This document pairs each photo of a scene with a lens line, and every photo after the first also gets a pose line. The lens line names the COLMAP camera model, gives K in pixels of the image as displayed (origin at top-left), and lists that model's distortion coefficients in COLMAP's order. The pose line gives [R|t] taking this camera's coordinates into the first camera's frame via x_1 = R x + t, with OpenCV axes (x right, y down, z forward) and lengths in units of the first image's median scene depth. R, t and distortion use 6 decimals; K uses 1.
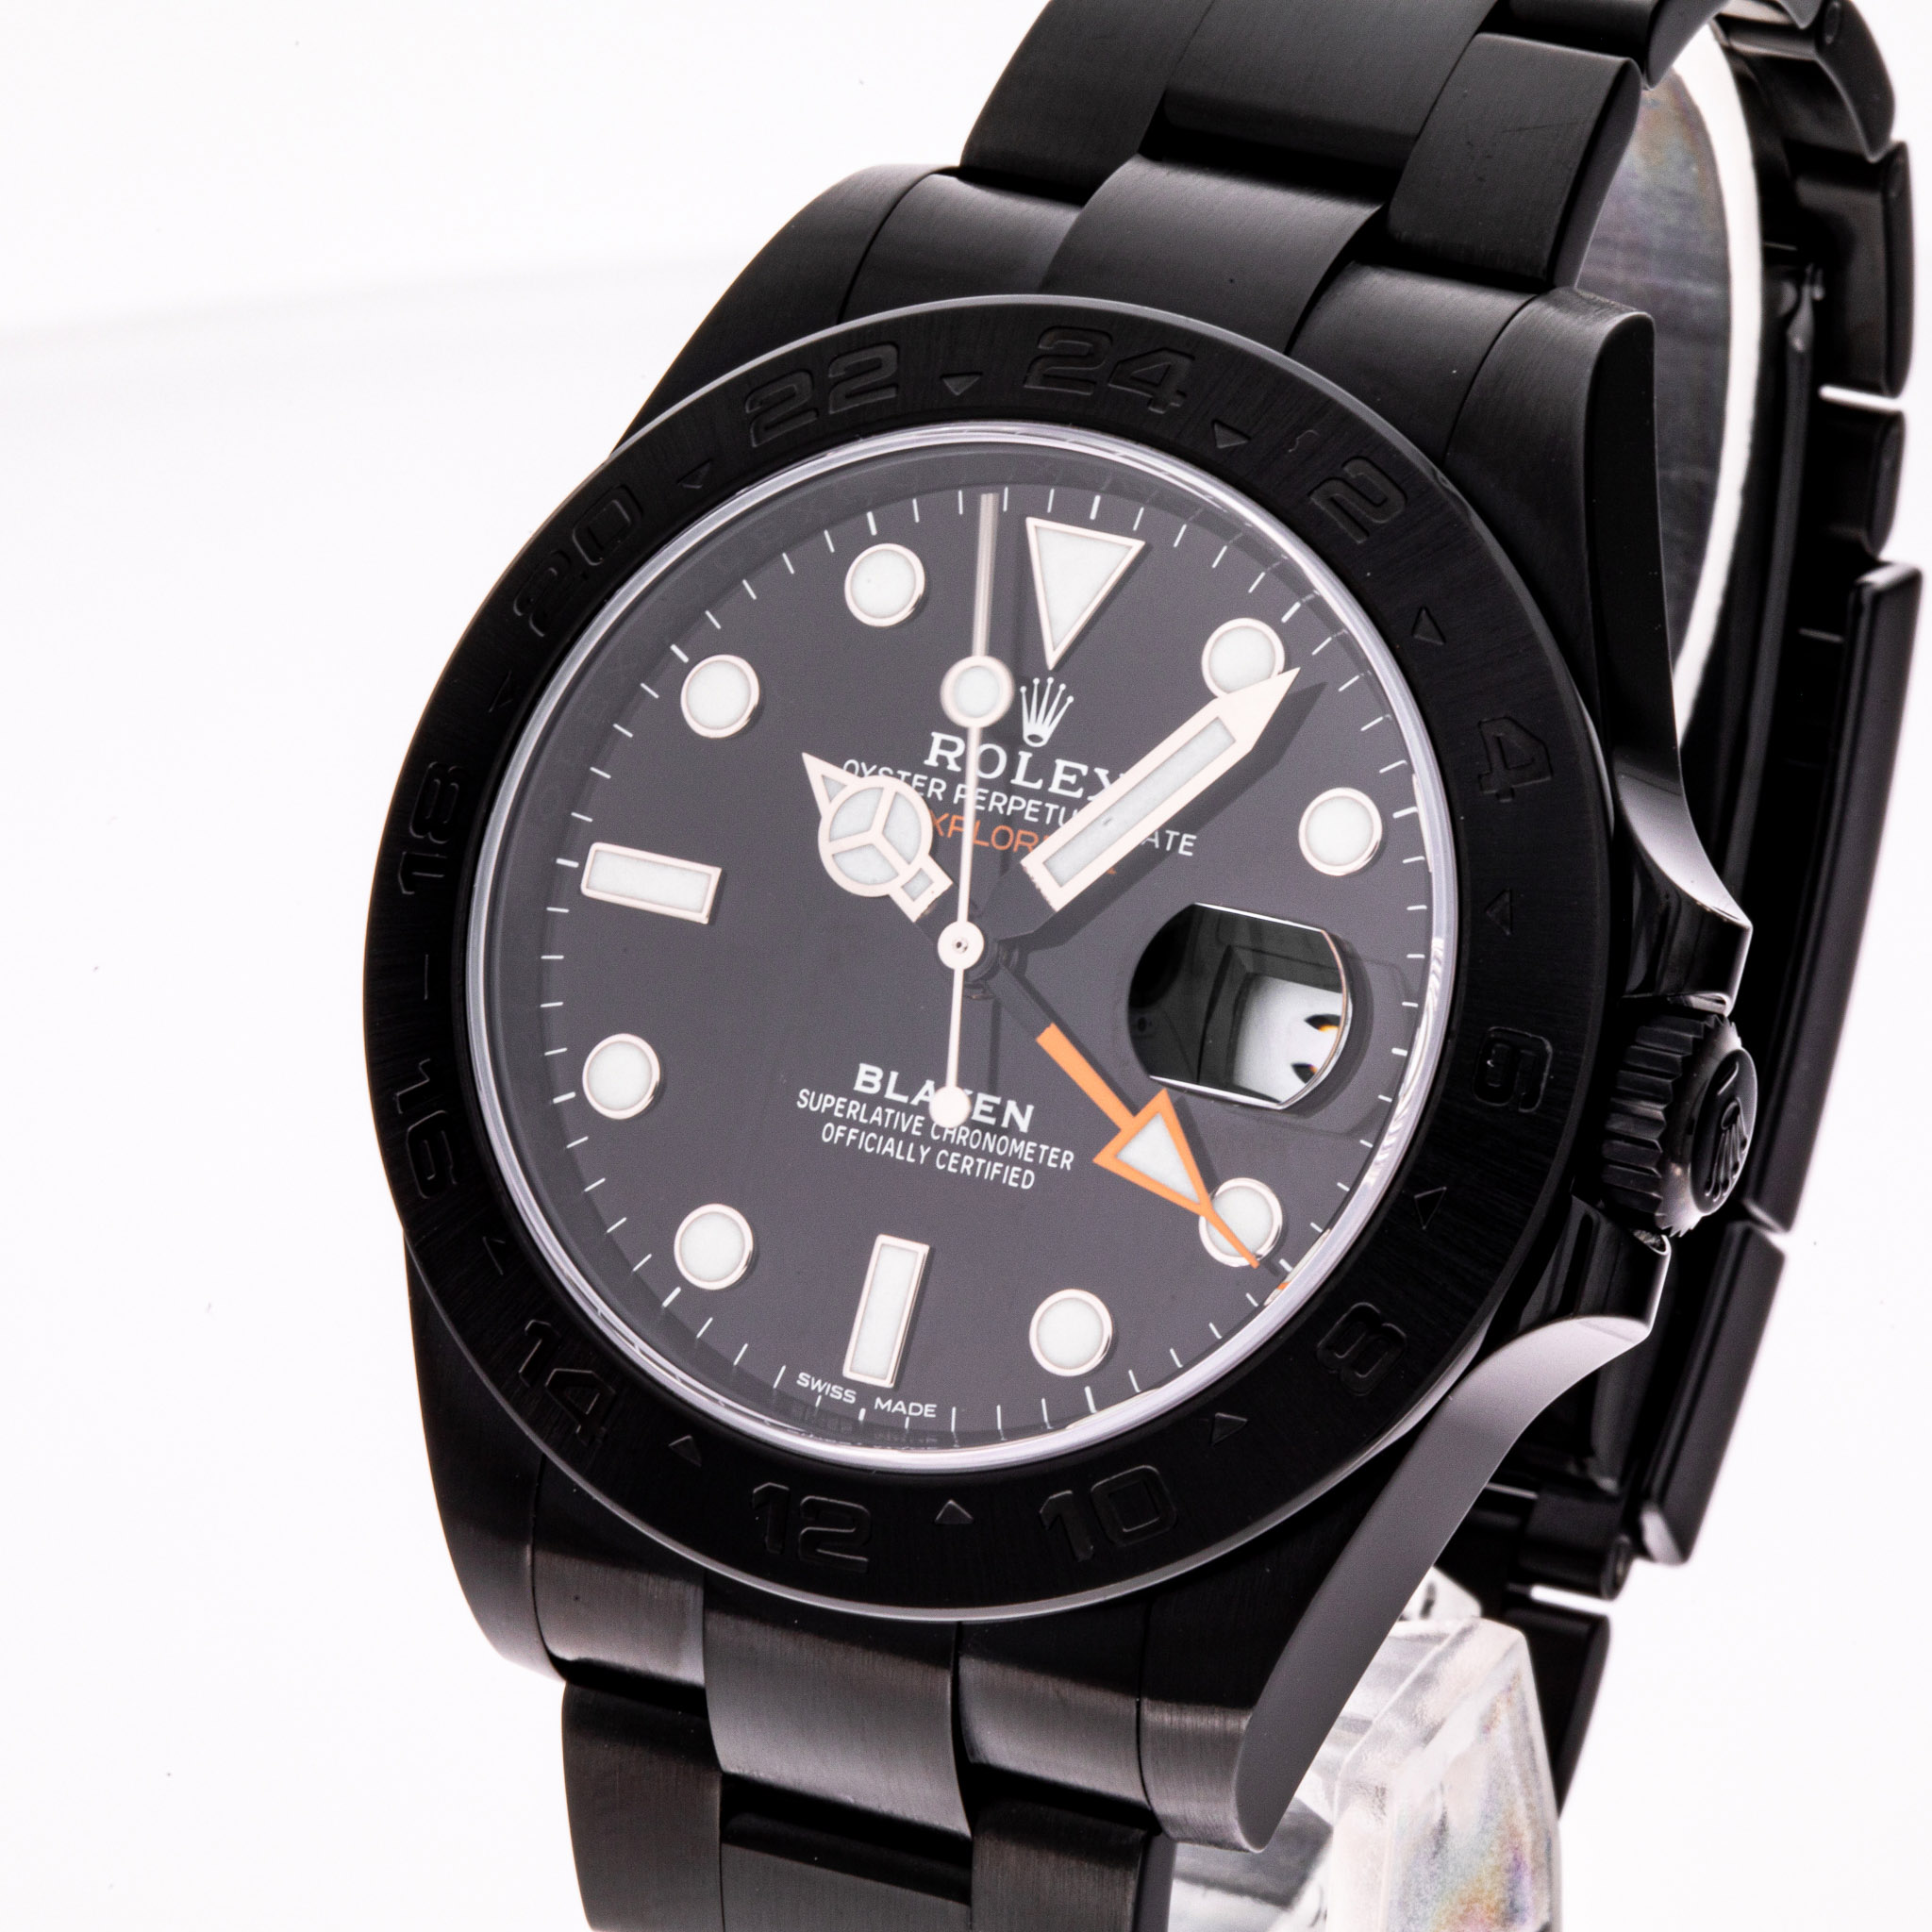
lens RADIAL K [[12228.6, 0, 973.5], [0, 12228.6, 966.5], [0, 0, 1]] dist [0.684834, 0.000000]
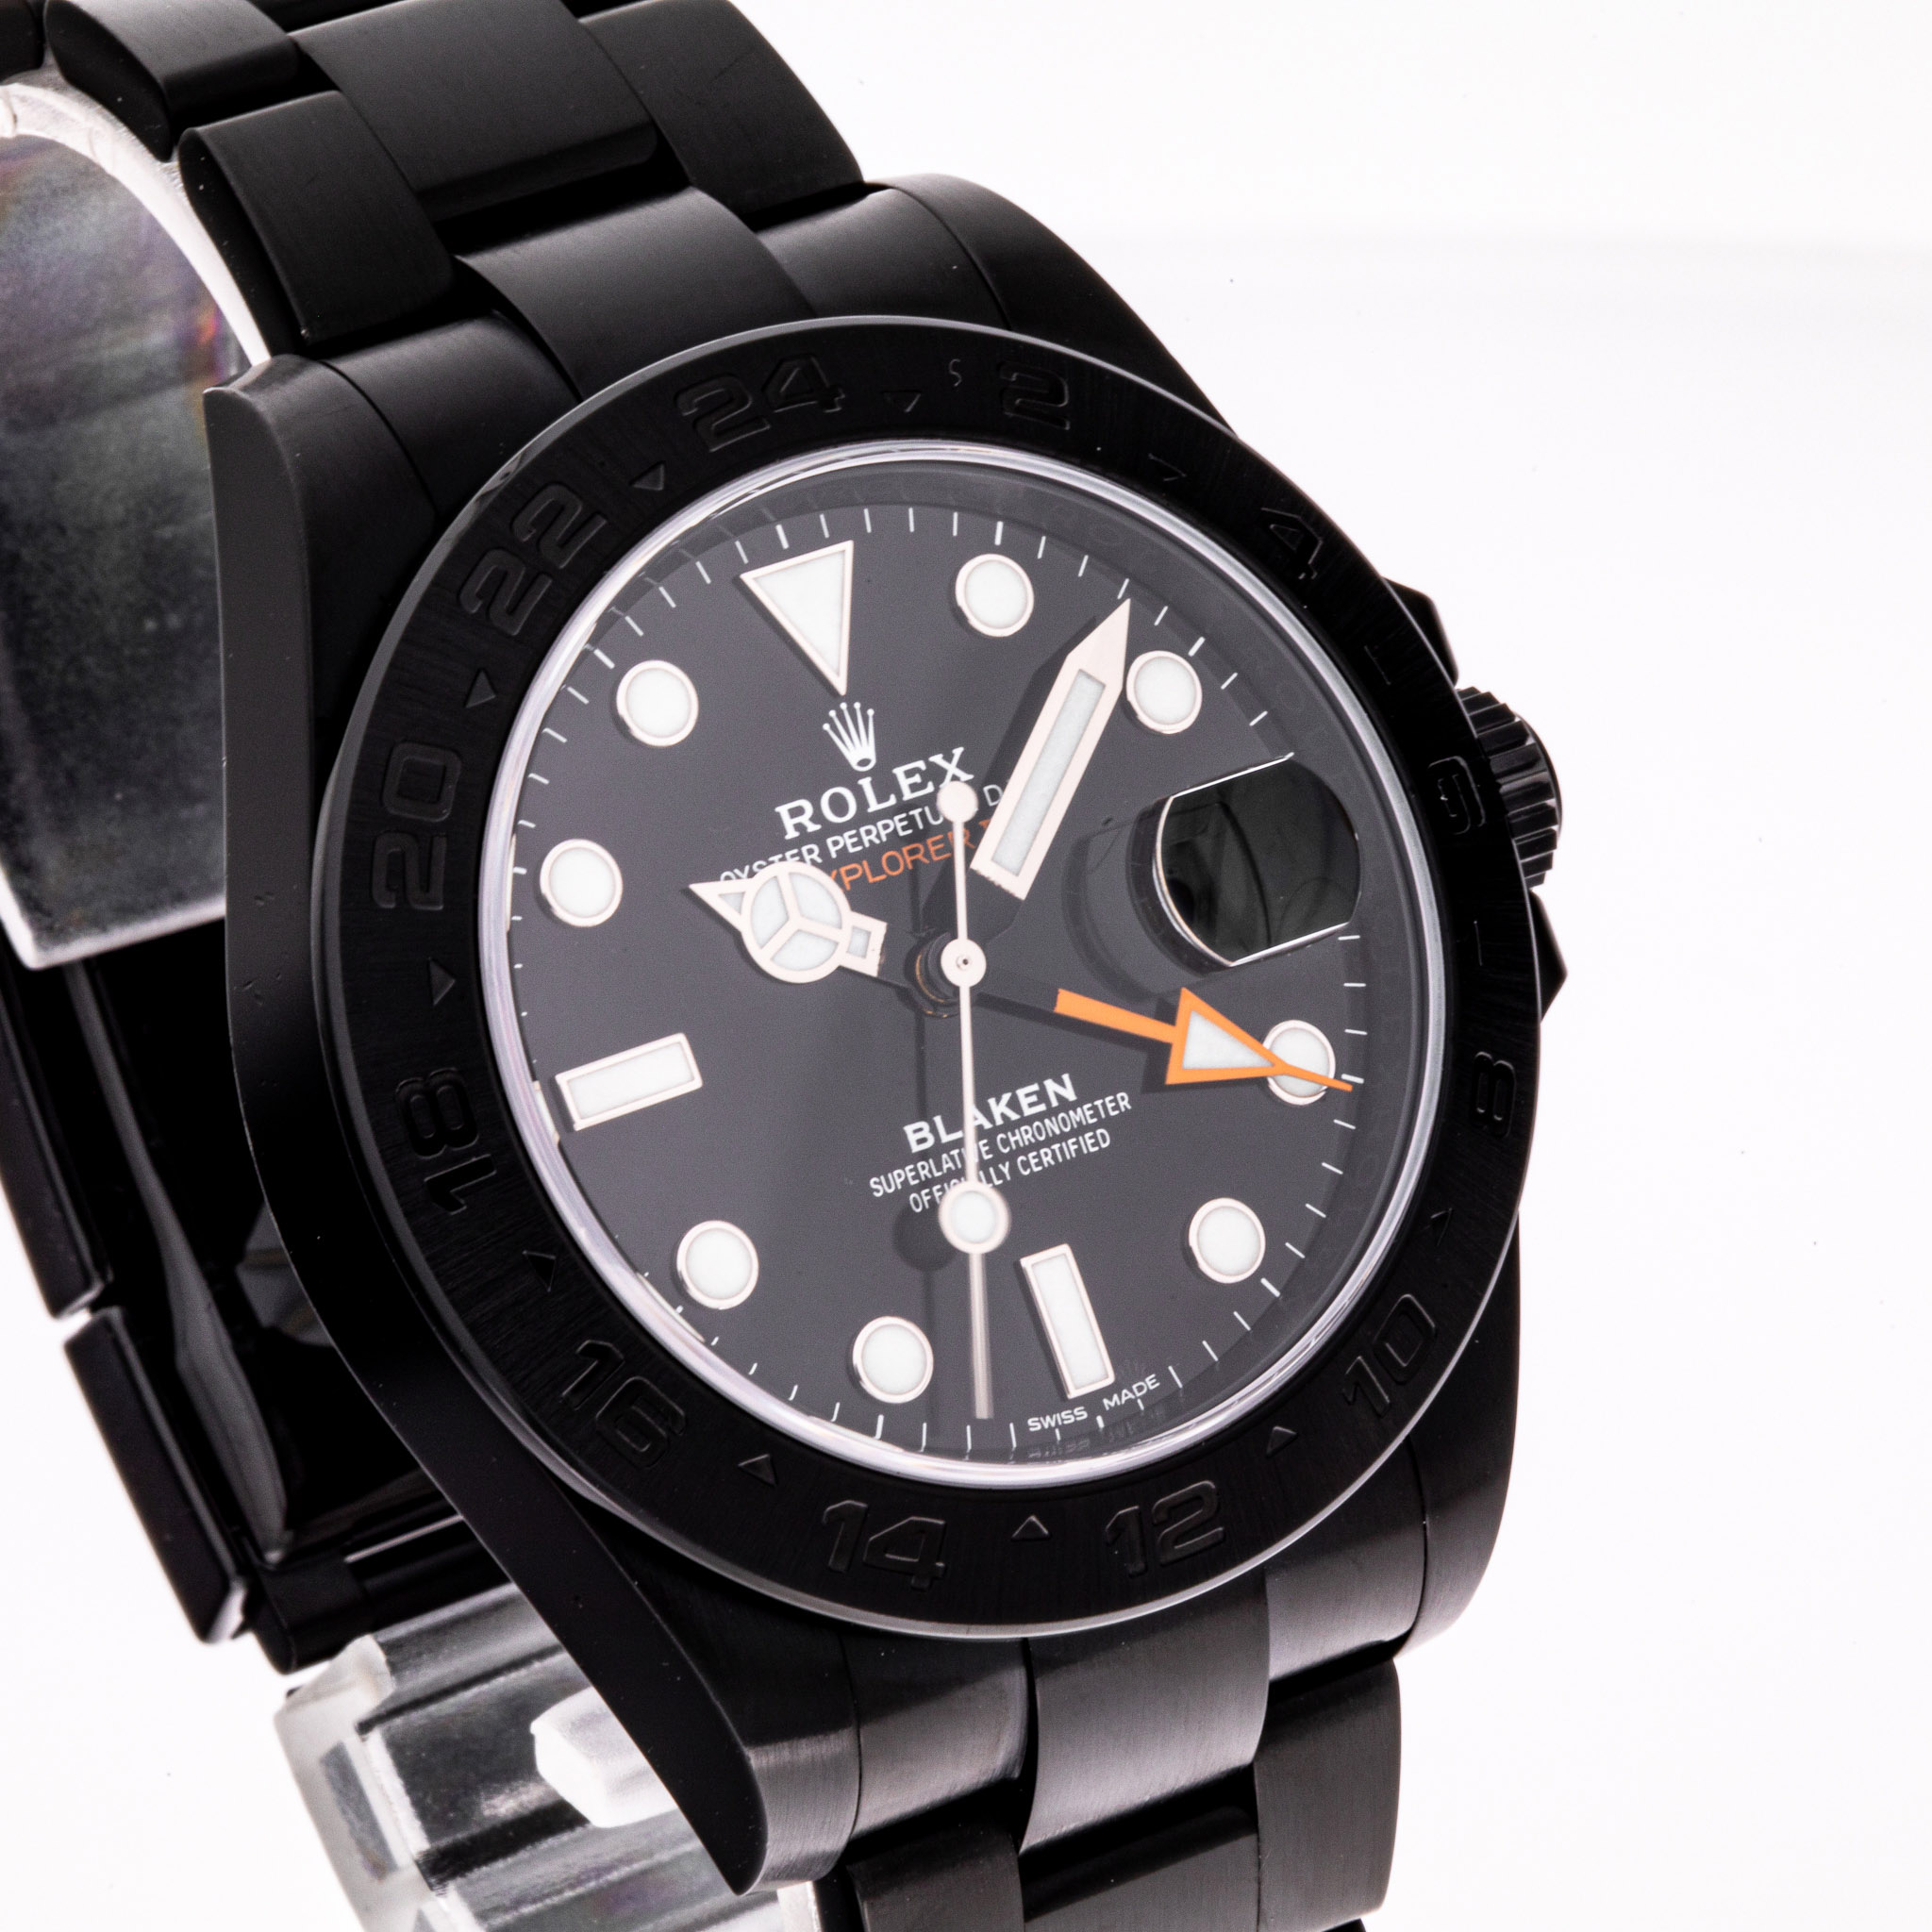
lens RADIAL K [[12228.6, 0, 963.6], [0, 12228.6, 979.9], [0, 0, 1]] dist [0.684834, 0.000000]
pose [[0.514580, -0.421007, 0.746968, -0.743167], [0.430993, 0.880107, 0.199139, -0.198165], [-0.741251, 0.219465, 0.634336, 0.365600]]
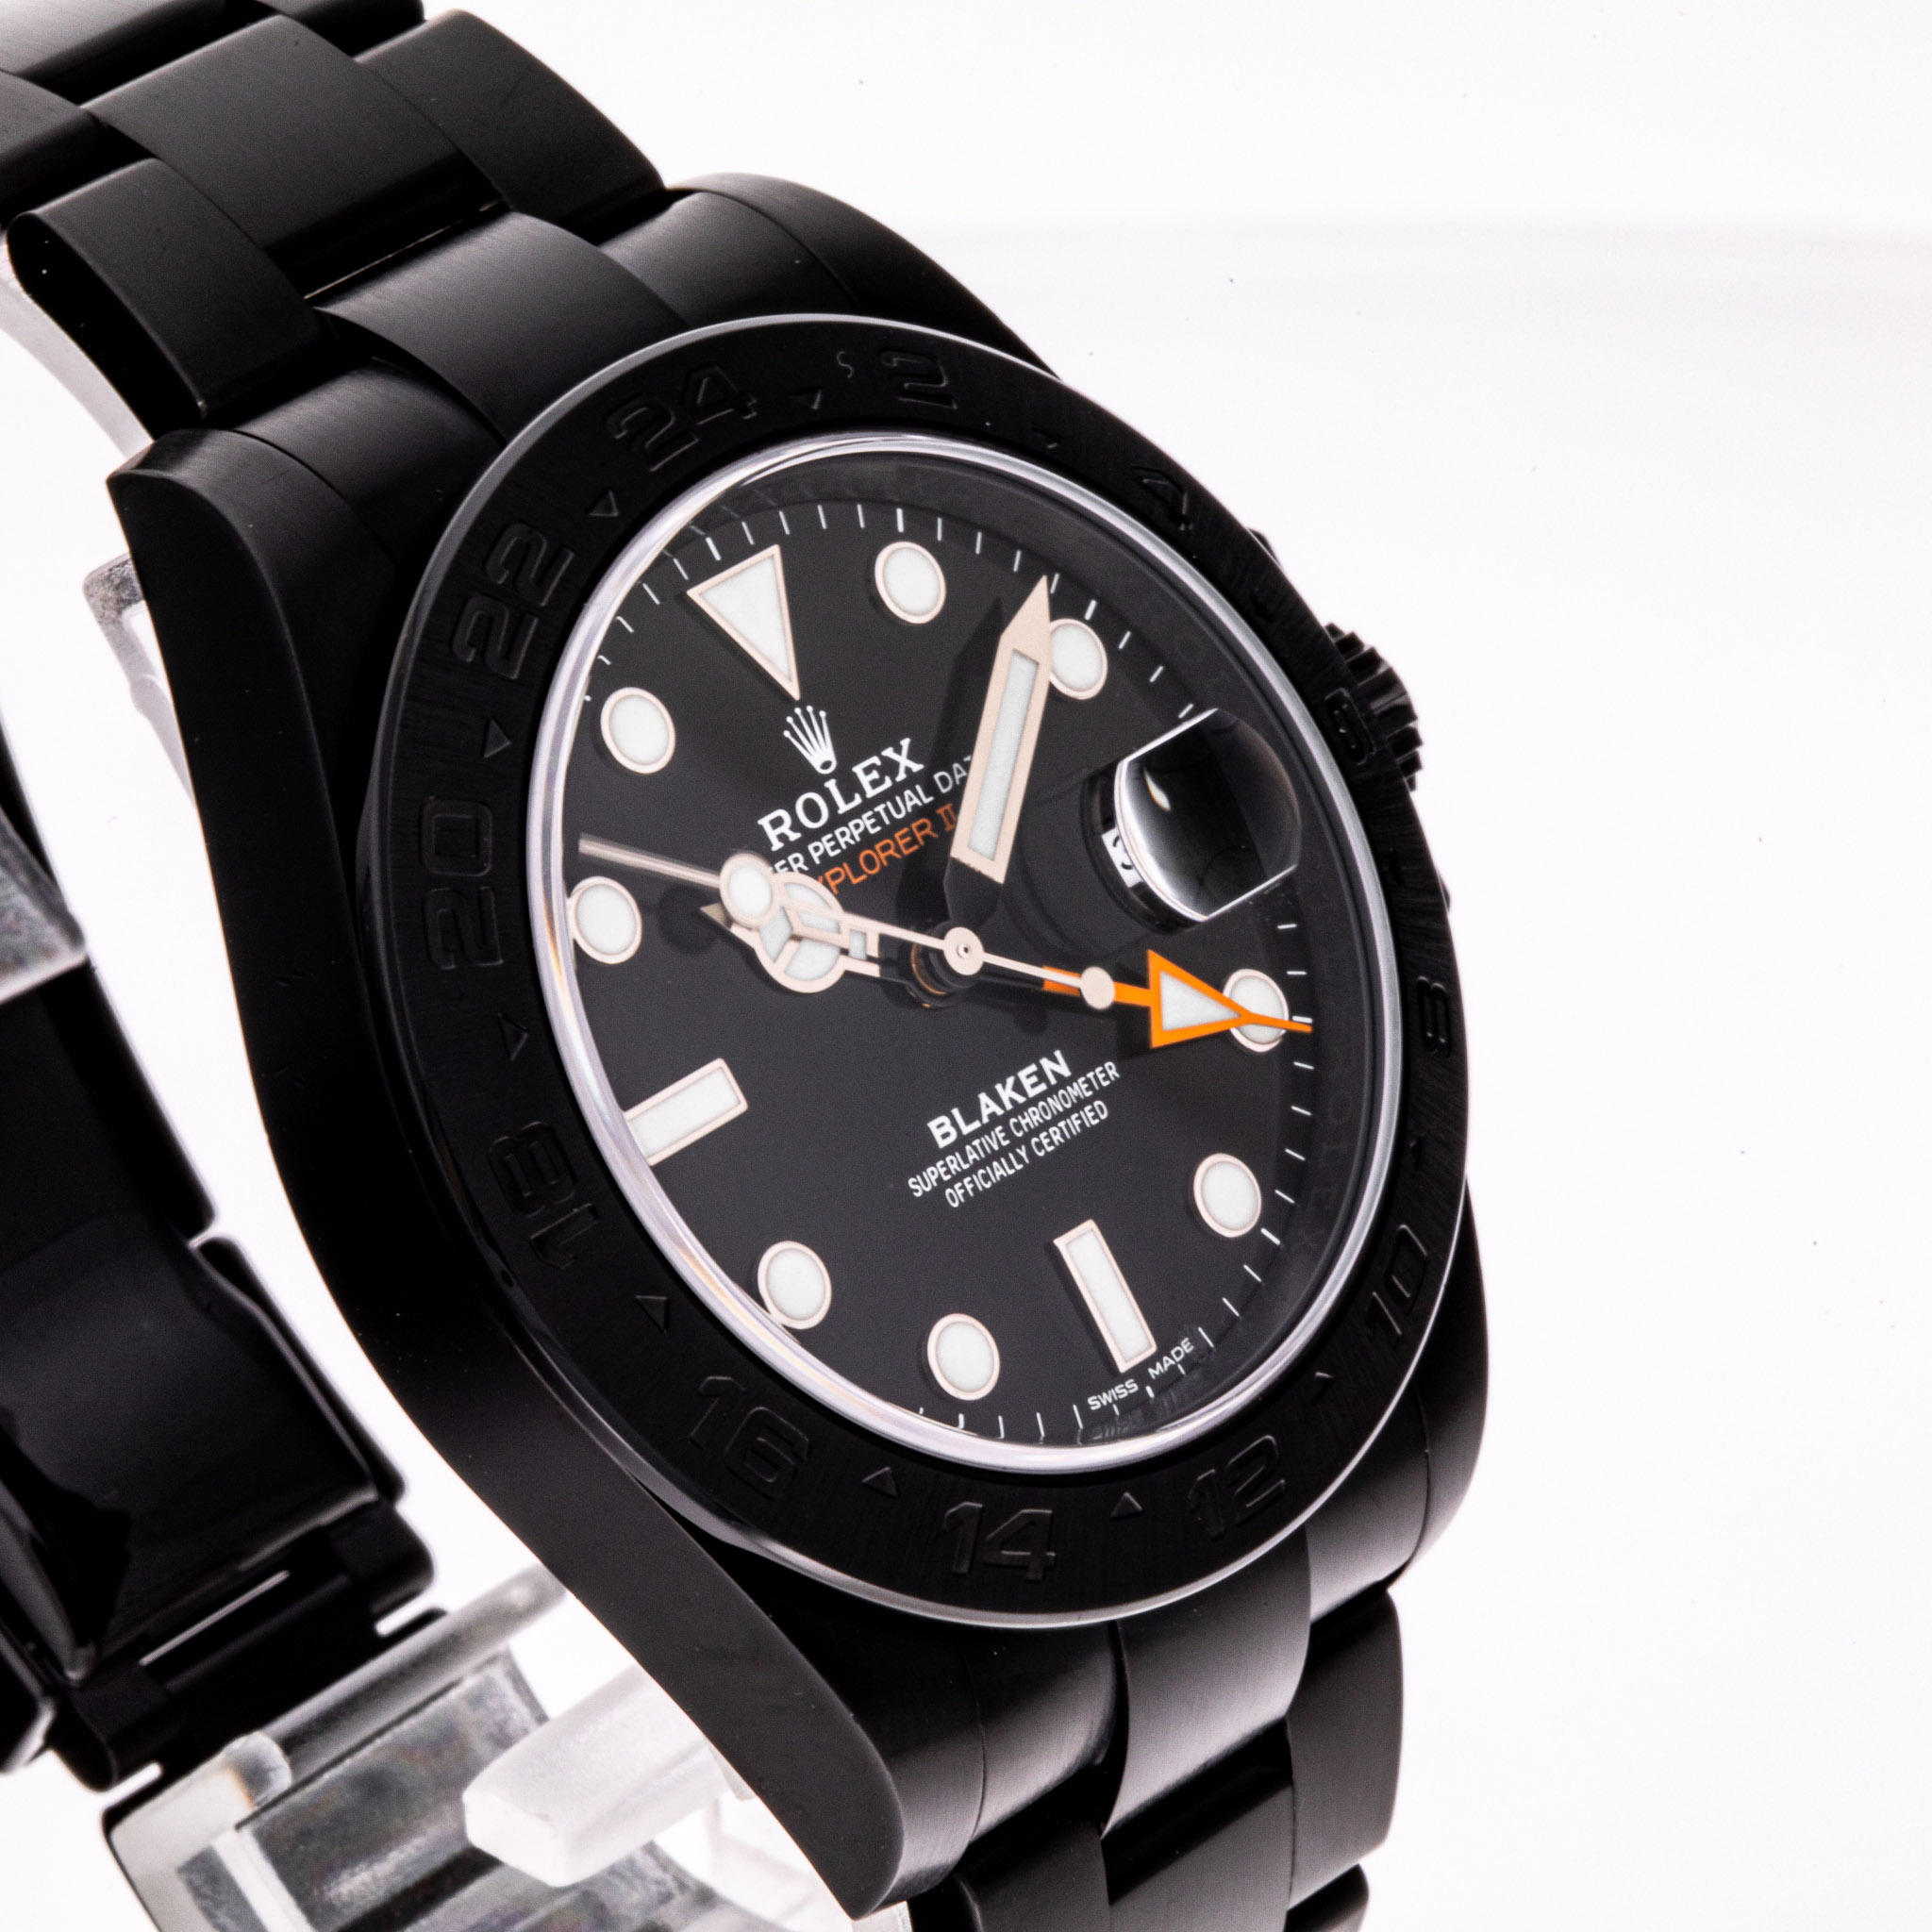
lens RADIAL K [[12228.6, 0, 950.6], [0, 12228.6, 975.0], [0, 0, 1]] dist [0.684834, 0.000000]
pose [[0.266210, -0.471191, 0.840899, -0.828999], [0.486565, 0.818767, 0.304754, -0.300283], [-0.832098, 0.328024, 0.447229, 0.556785]]
